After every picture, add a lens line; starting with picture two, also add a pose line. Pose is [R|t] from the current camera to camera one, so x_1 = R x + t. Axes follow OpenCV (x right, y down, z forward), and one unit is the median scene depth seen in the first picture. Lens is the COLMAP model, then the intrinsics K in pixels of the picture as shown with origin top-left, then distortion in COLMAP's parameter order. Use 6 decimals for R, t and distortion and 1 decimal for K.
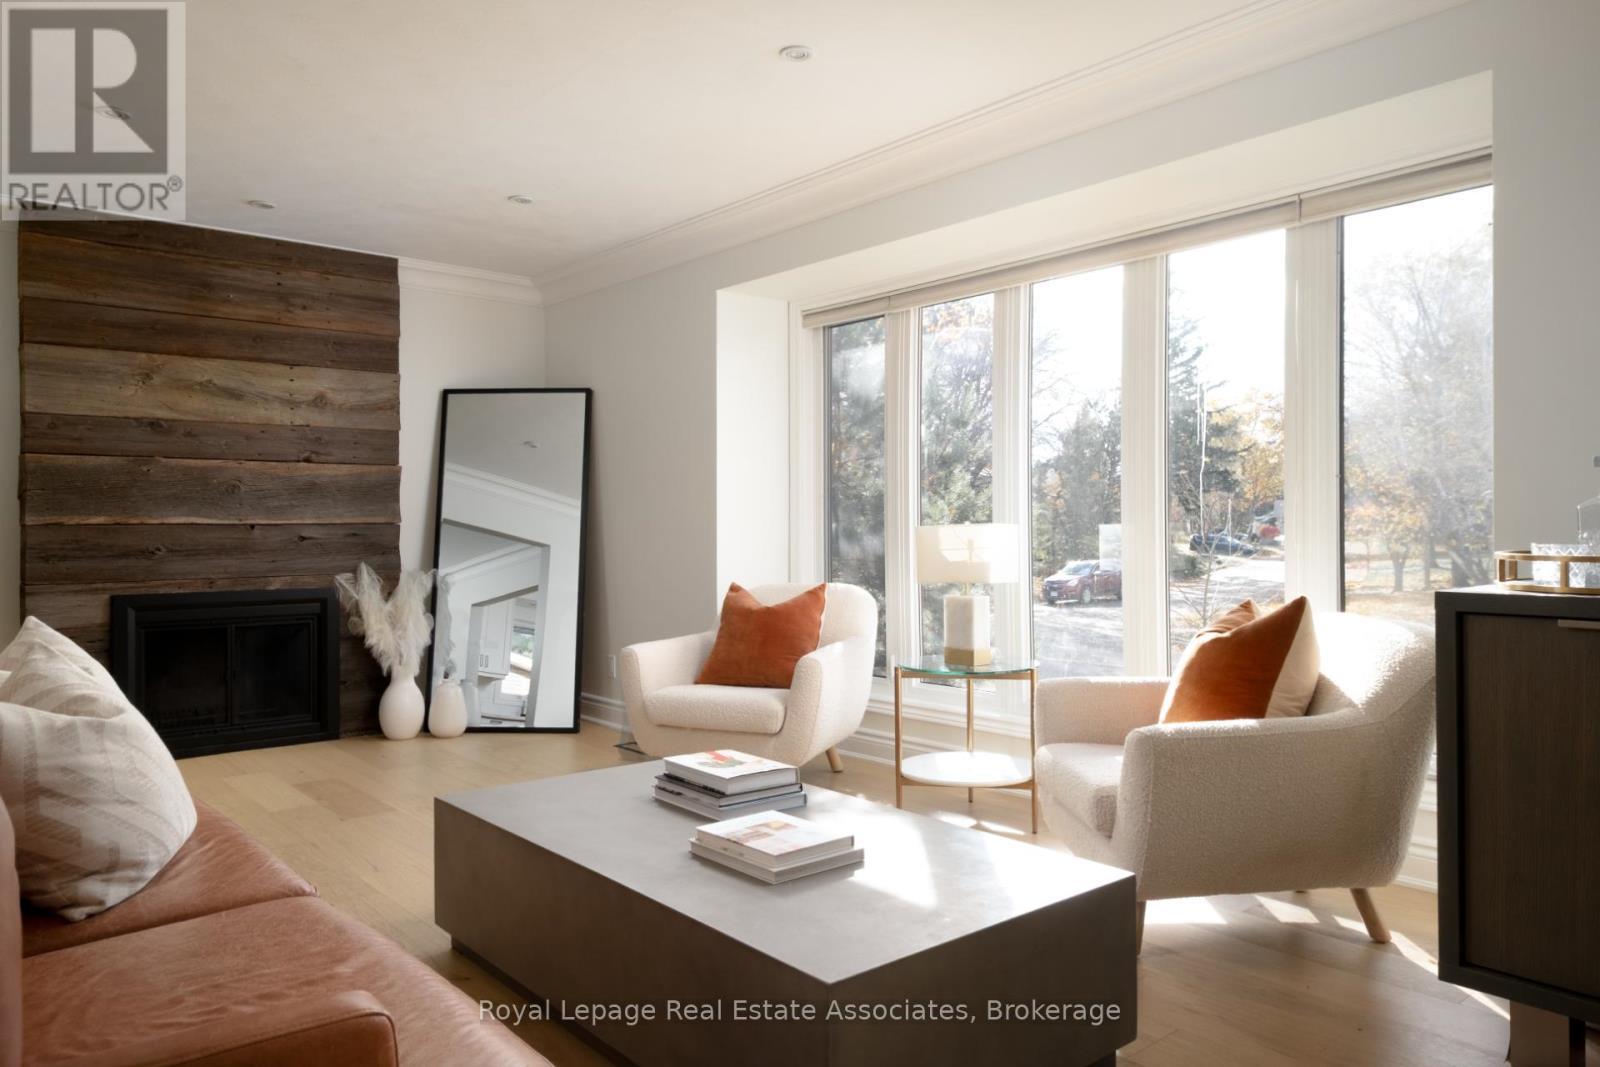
lens RADIAL K [[1124.5, 0, 842.8], [0, 1124.5, 530.7], [0, 0, 1]] dist [0.004629, 0.006213]
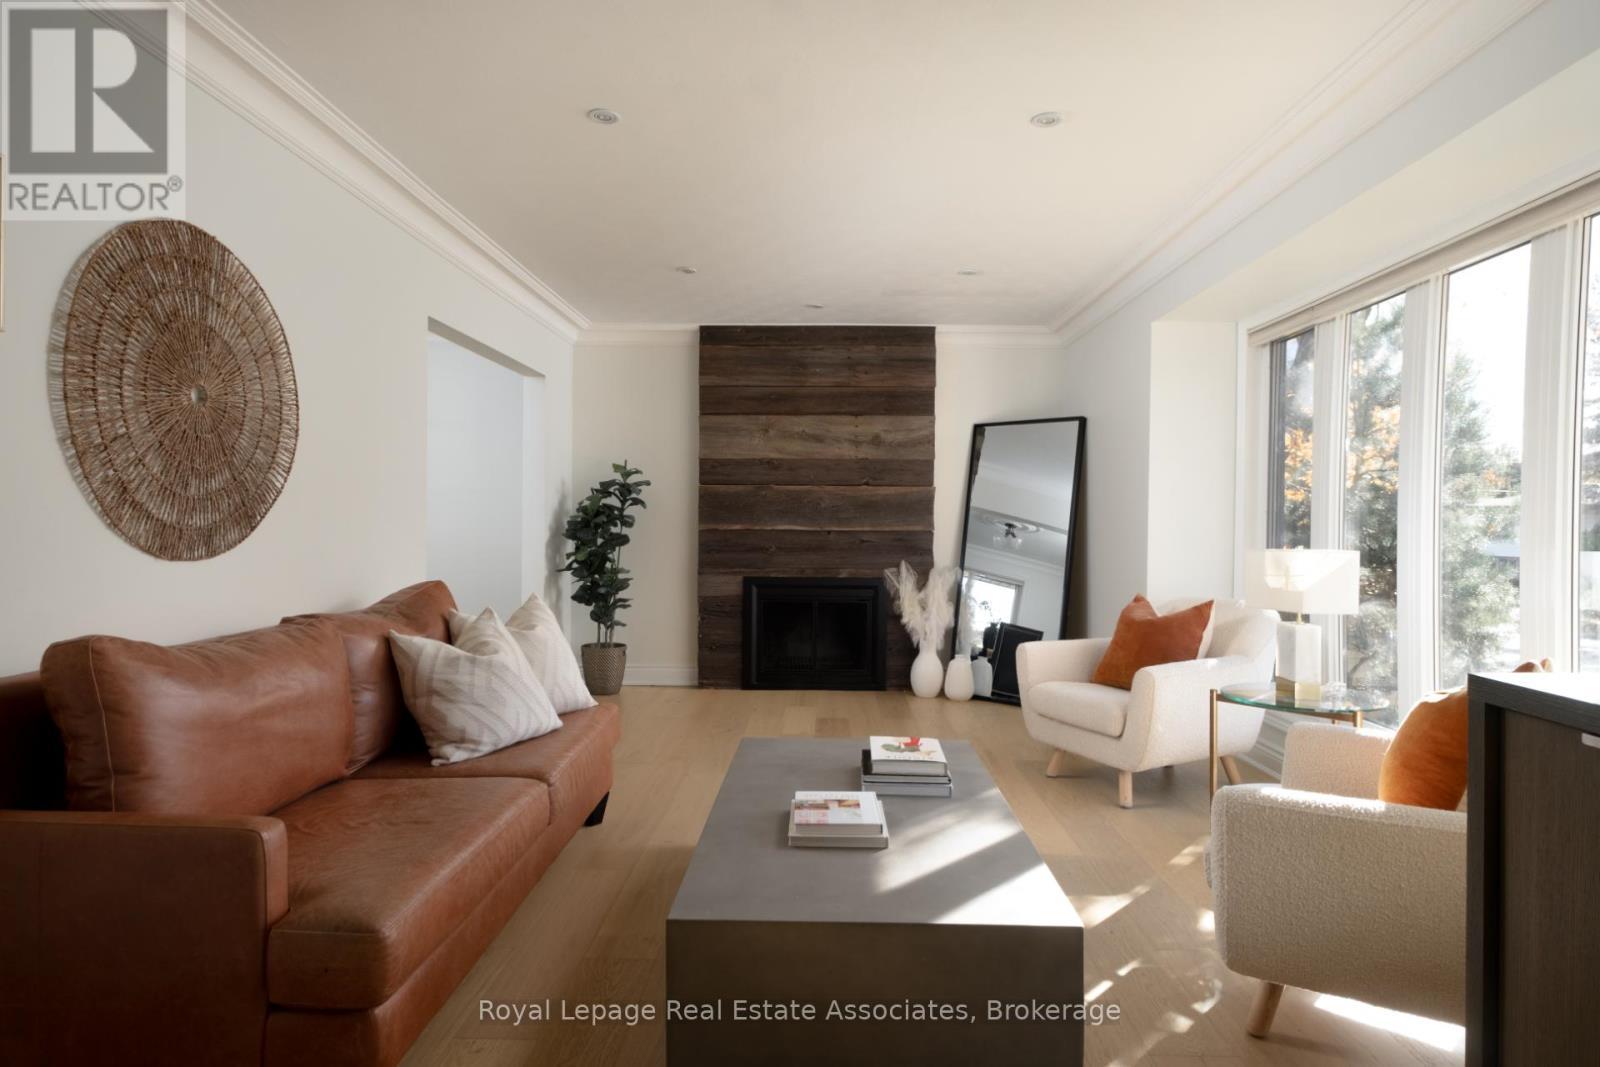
lens RADIAL K [[959.2, 0, 800.0], [0, 959.2, 533.5], [0, 0, 1]] dist [0.002322, 0.000787]
pose [[0.737446, 0.019814, -0.675116, 0.260744], [-0.014162, 0.999803, 0.013874, -0.018249], [0.675258, -0.000670, 0.737581, 0.089844]]
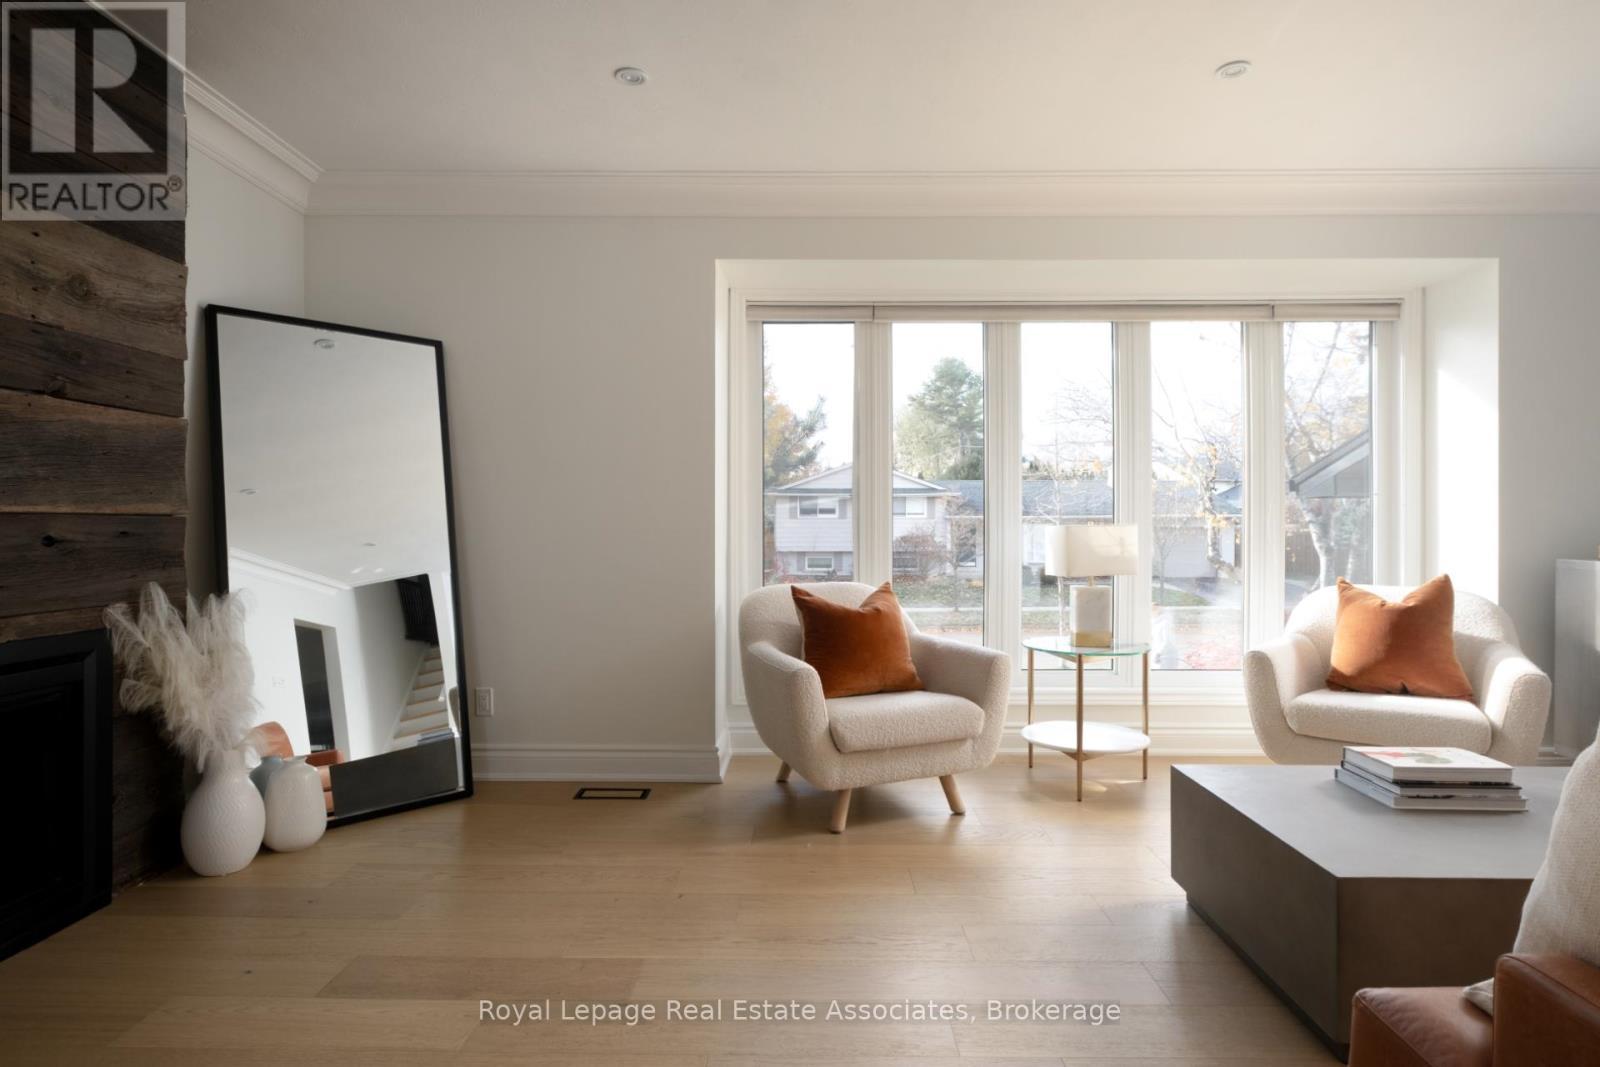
lens RADIAL K [[854.5, 0, 800.0], [0, 854.5, 533.5], [0, 0, 1]] dist [-0.003361, -0.000552]
pose [[0.667345, -0.000537, 0.744749, -0.560093], [-0.003595, 0.999986, 0.003942, 0.000680], [-0.744740, -0.005308, 0.667333, 0.490152]]
